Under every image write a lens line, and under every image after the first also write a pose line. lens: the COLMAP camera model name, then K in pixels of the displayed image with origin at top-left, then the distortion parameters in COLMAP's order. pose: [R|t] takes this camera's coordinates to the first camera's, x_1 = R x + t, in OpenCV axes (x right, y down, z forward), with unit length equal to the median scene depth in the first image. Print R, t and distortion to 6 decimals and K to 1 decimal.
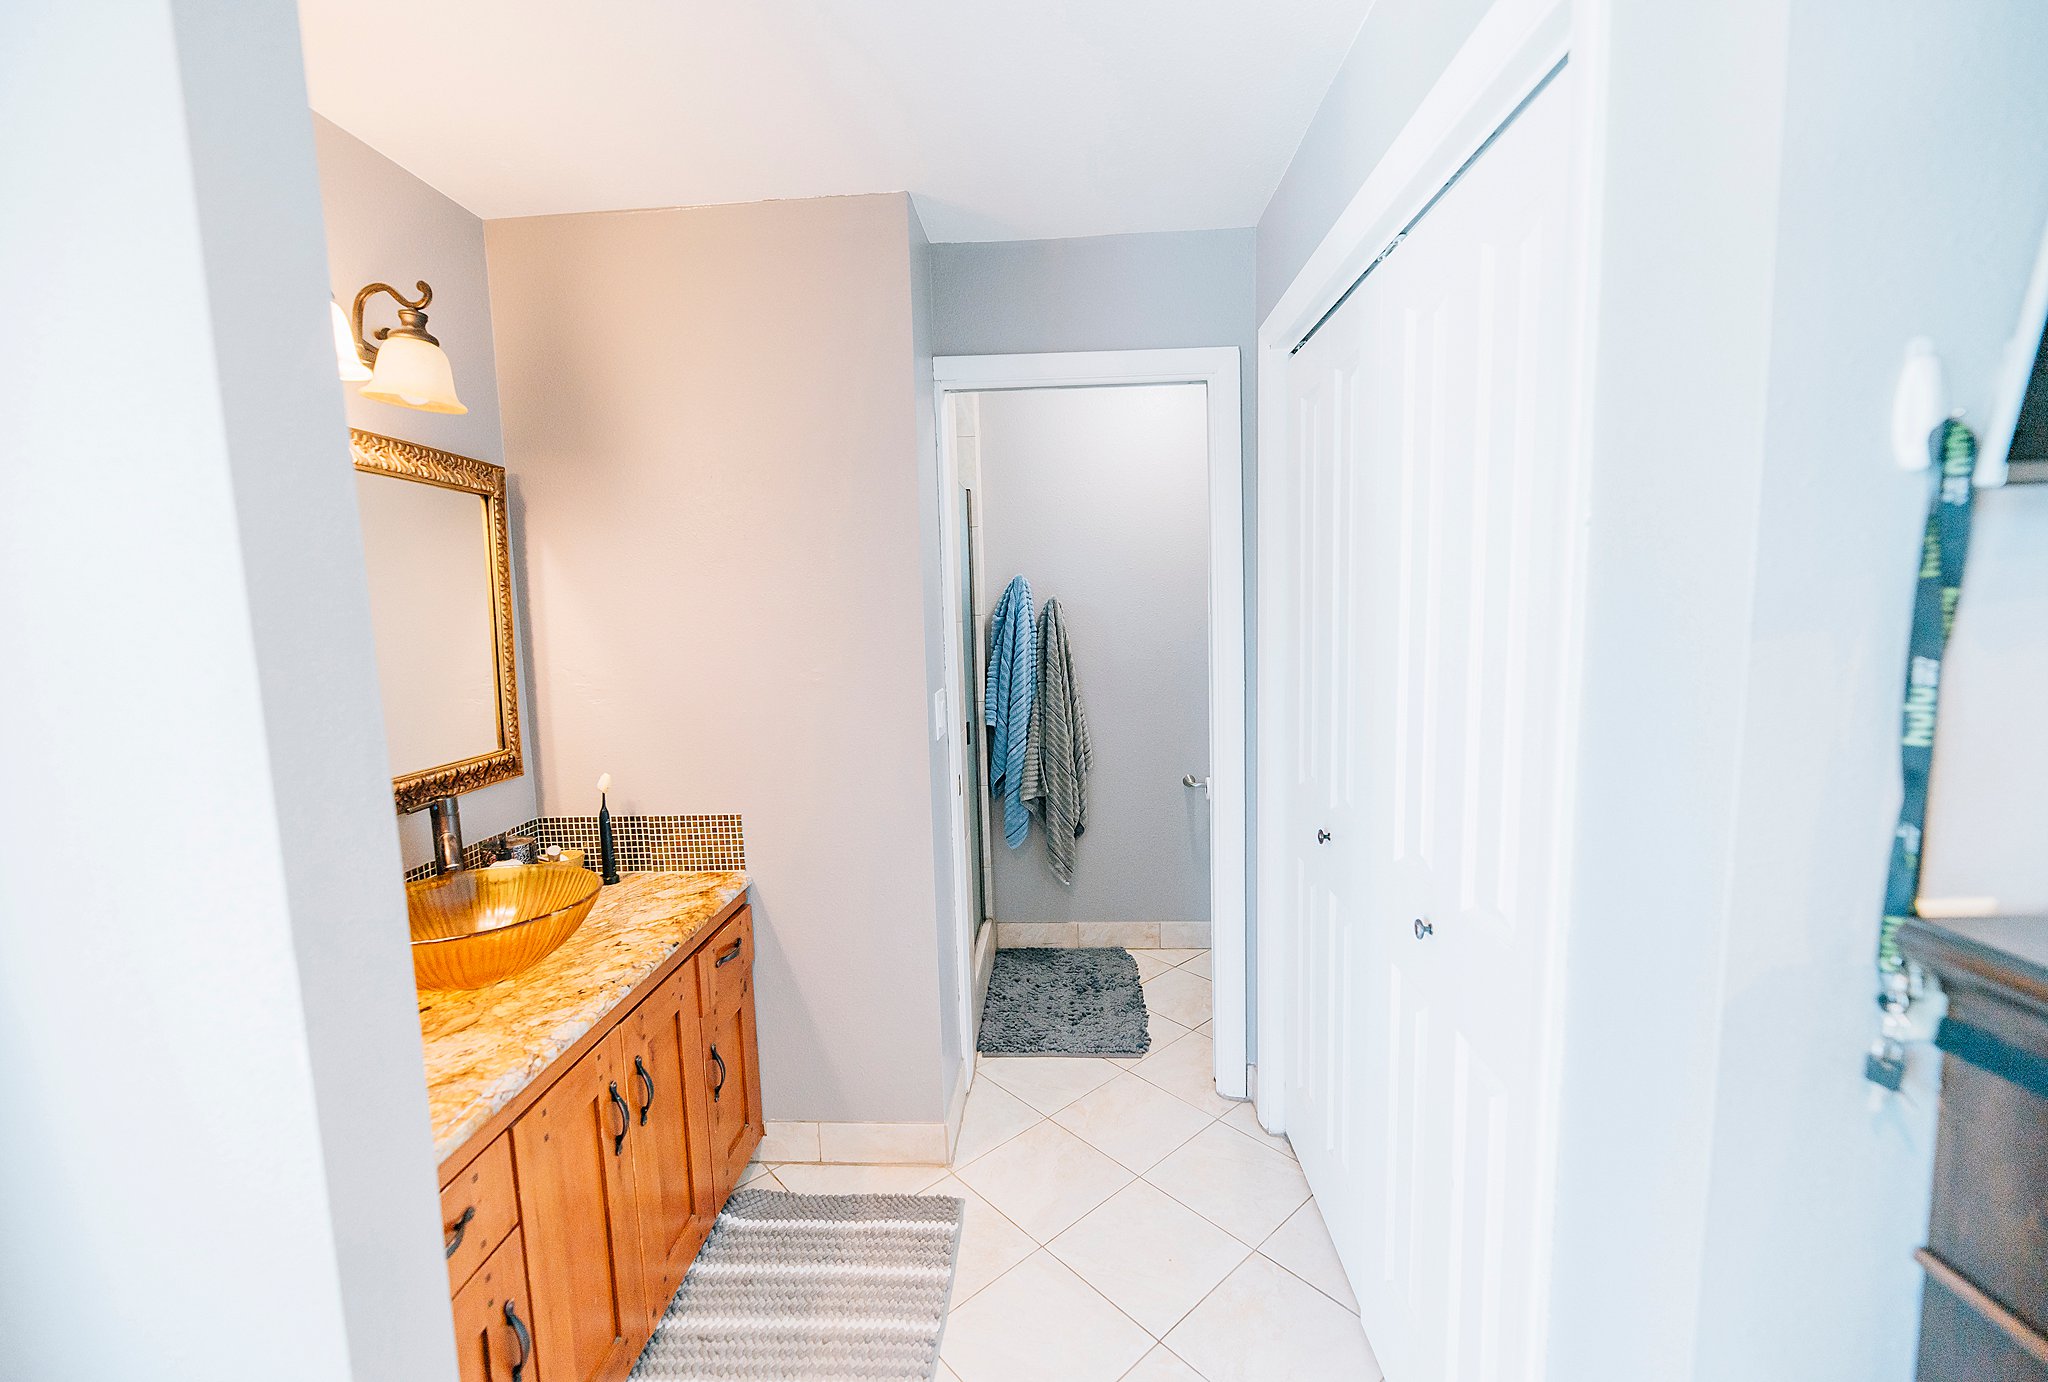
lens RADIAL K [[830.1, 0, 1024.0], [0, 830.1, 691.0], [0, 0, 1]] dist [-0.003008, -0.000016]
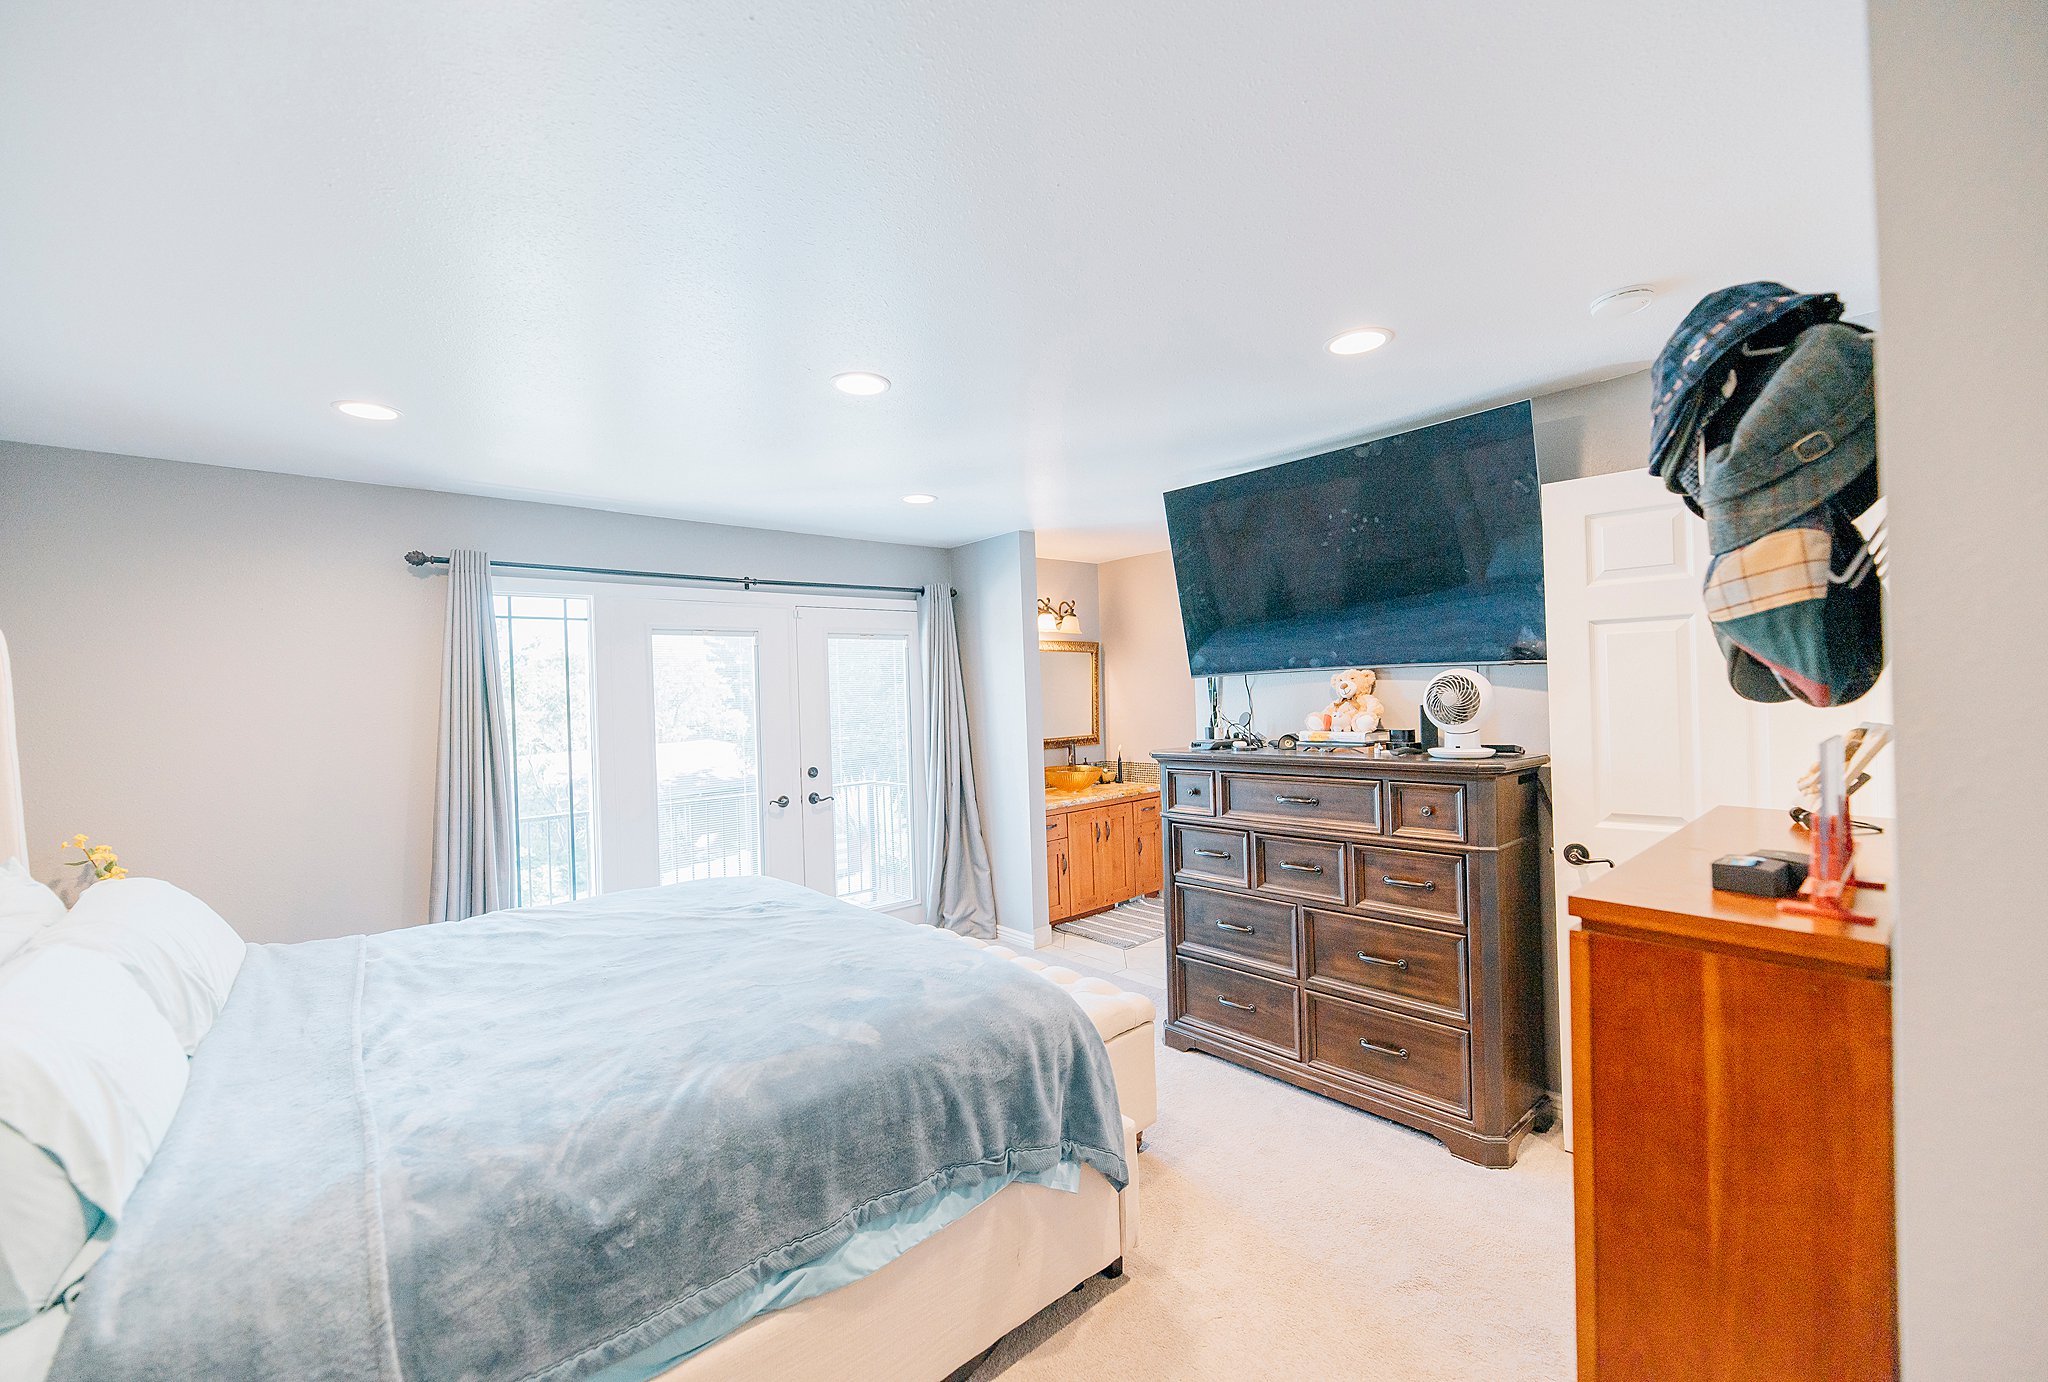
lens RADIAL K [[830.1, 0, 1024.0], [0, 830.1, 691.0], [0, 0, 1]] dist [-0.003008, -0.000016]
pose [[0.697034, 0.005921, -0.717014, 1.476760], [-0.062128, 0.996704, -0.052166, 0.090898], [0.714342, 0.080908, 0.695104, -1.405183]]
